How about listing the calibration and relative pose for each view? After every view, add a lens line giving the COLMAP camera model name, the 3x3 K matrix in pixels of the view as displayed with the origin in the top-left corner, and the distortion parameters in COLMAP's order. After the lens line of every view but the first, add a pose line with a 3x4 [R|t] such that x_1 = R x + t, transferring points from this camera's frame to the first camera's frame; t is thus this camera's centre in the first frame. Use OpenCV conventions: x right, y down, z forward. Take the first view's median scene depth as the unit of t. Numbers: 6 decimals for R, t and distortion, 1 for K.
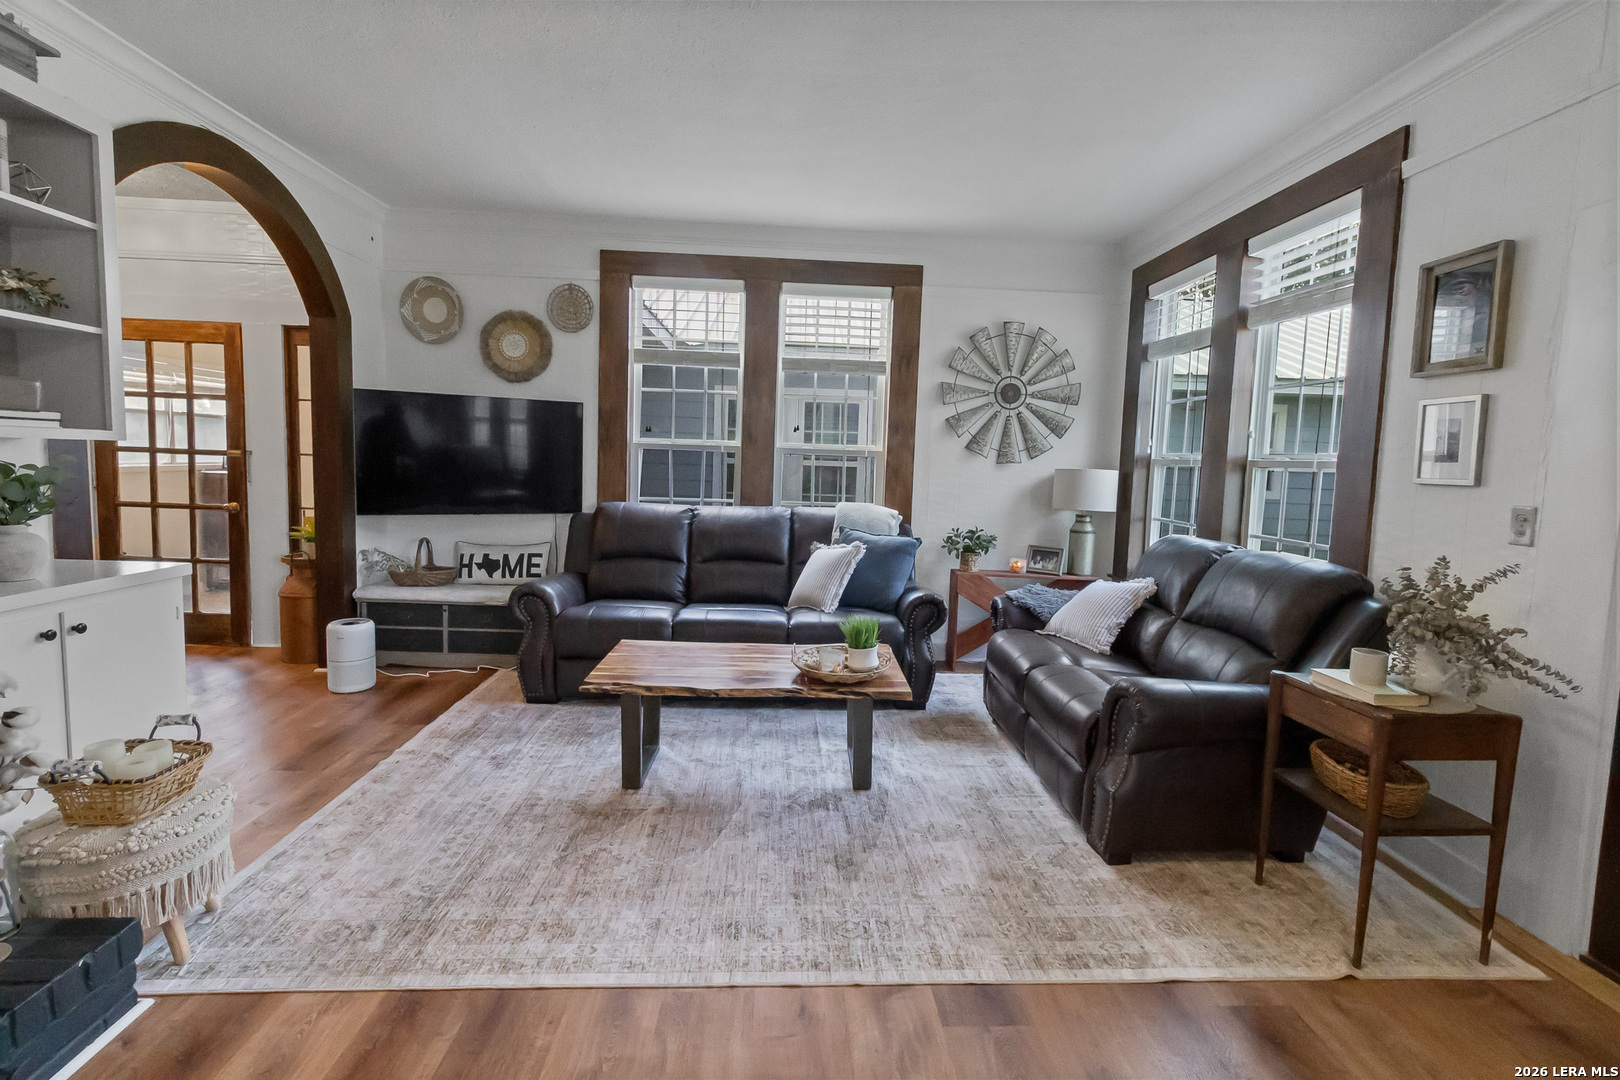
lens RADIAL K [[760.2, 0, 816.2], [0, 760.2, 521.0], [0, 0, 1]] dist [0.014372, 0.000357]
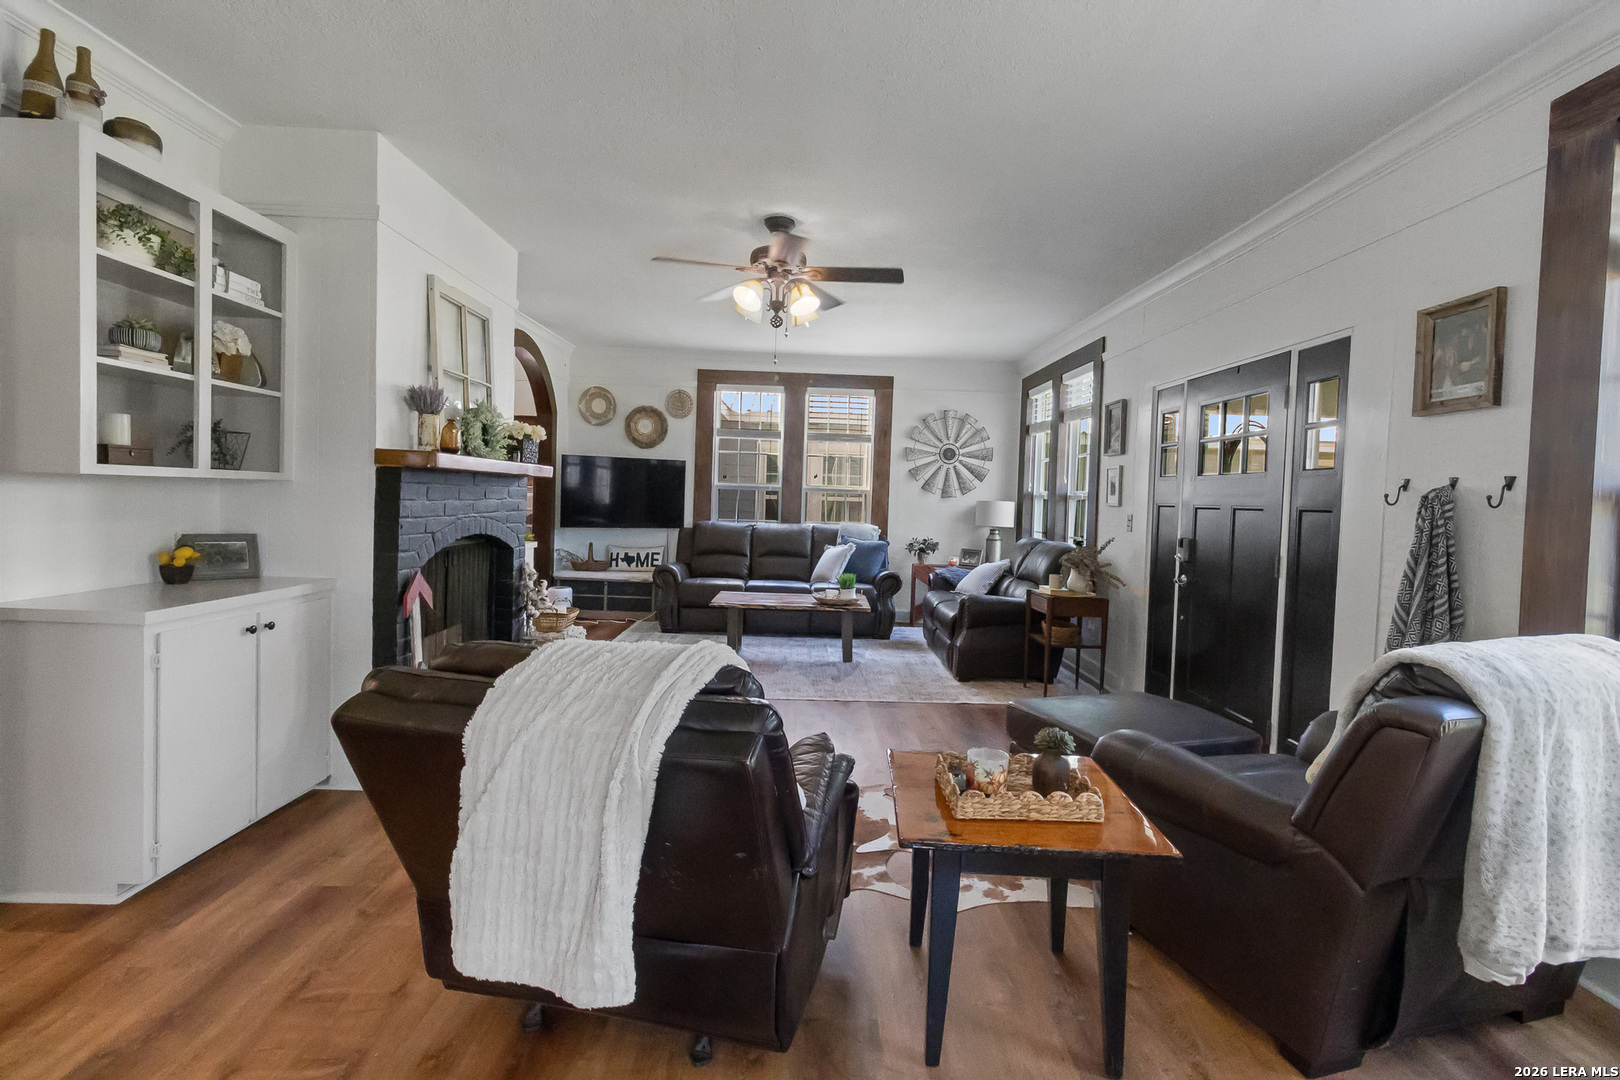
lens RADIAL K [[760.2, 0, 816.2], [0, 760.2, 521.0], [0, 0, 1]] dist [0.014372, 0.000357]
pose [[0.999528, 0.000686, -0.030726, 0.025906], [-0.002233, 0.998730, -0.050343, 0.058643], [0.030653, 0.050387, 0.998259, -0.644450]]
